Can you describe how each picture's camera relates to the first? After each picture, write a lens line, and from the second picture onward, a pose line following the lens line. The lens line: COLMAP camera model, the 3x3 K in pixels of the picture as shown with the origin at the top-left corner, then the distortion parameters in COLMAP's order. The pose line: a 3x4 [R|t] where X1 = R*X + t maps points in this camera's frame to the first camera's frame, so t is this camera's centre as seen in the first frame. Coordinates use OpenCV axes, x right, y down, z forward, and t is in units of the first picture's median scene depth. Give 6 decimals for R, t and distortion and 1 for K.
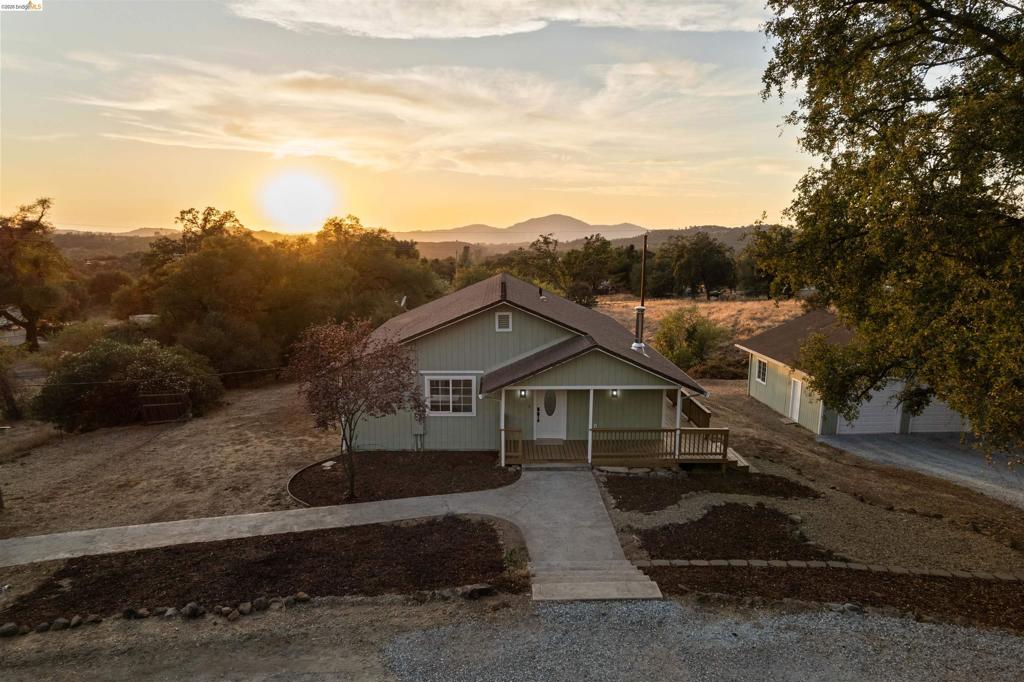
lens RADIAL K [[653.8, 0, 516.6], [0, 653.8, 344.7], [0, 0, 1]] dist [-0.062485, 0.053671]
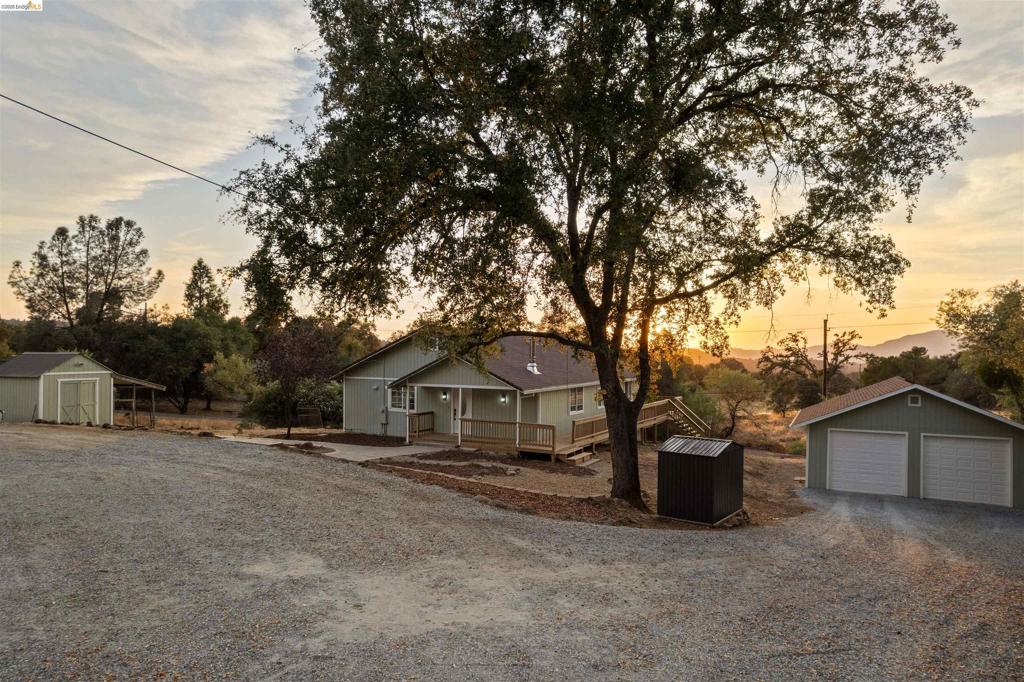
lens RADIAL K [[653.8, 0, 516.4], [0, 653.8, 349.4], [0, 0, 1]] dist [-0.062485, 0.053671]
pose [[0.864279, 0.000182, -0.503012, 0.614381], [-0.086698, 0.985088, -0.148610, 0.124299], [0.495484, 0.172051, 0.851407, -0.068759]]
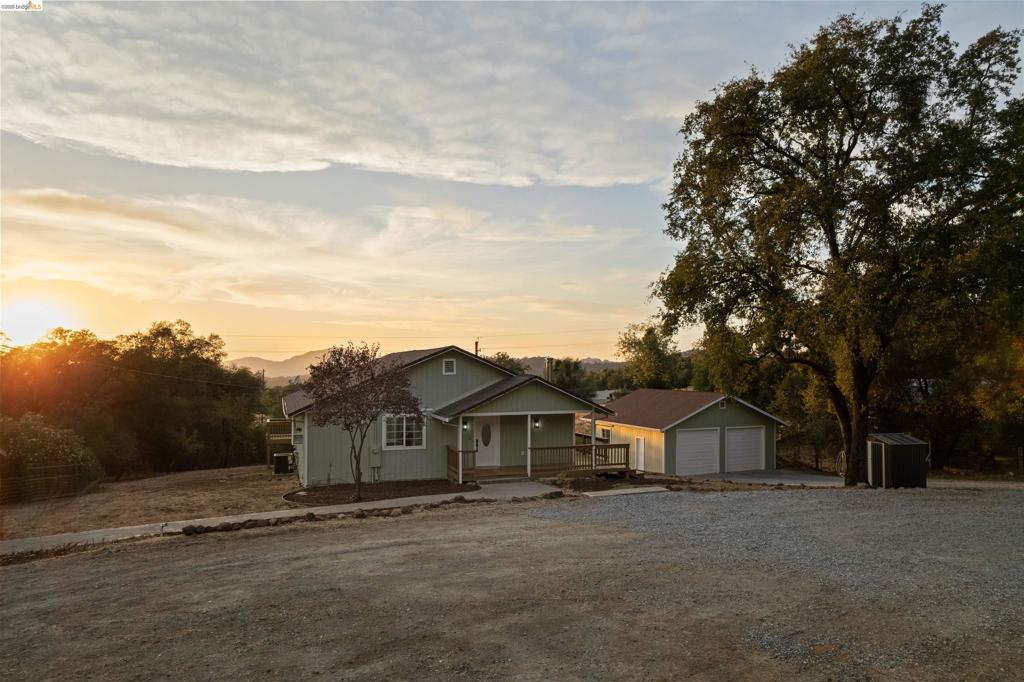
lens RADIAL K [[653.8, 0, 517.0], [0, 653.8, 351.7], [0, 0, 1]] dist [-0.062485, 0.053671]
pose [[0.946632, 0.003847, 0.322295, -0.213183], [0.057663, 0.981776, -0.181083, 0.120243], [-0.317118, 0.190003, 0.929158, -0.120478]]
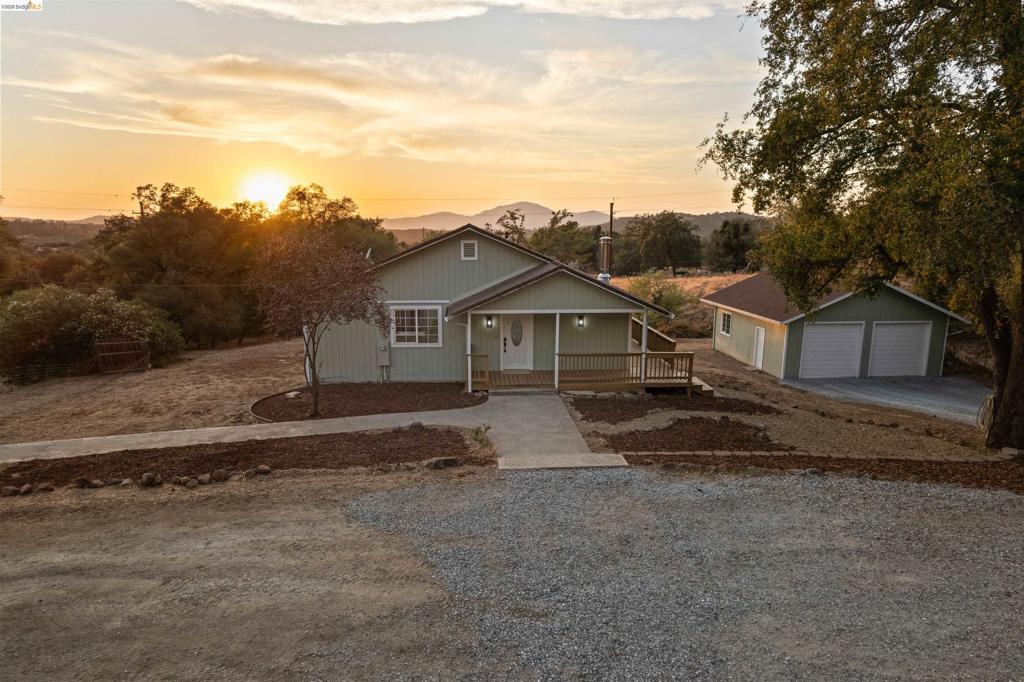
lens RADIAL K [[653.8, 0, 516.8], [0, 653.8, 346.0], [0, 0, 1]] dist [-0.062485, 0.053671]
pose [[0.998774, -0.009642, 0.048551, 0.002143], [0.008682, 0.999763, 0.019956, 0.067612], [-0.048732, -0.019510, 0.998621, 0.001343]]
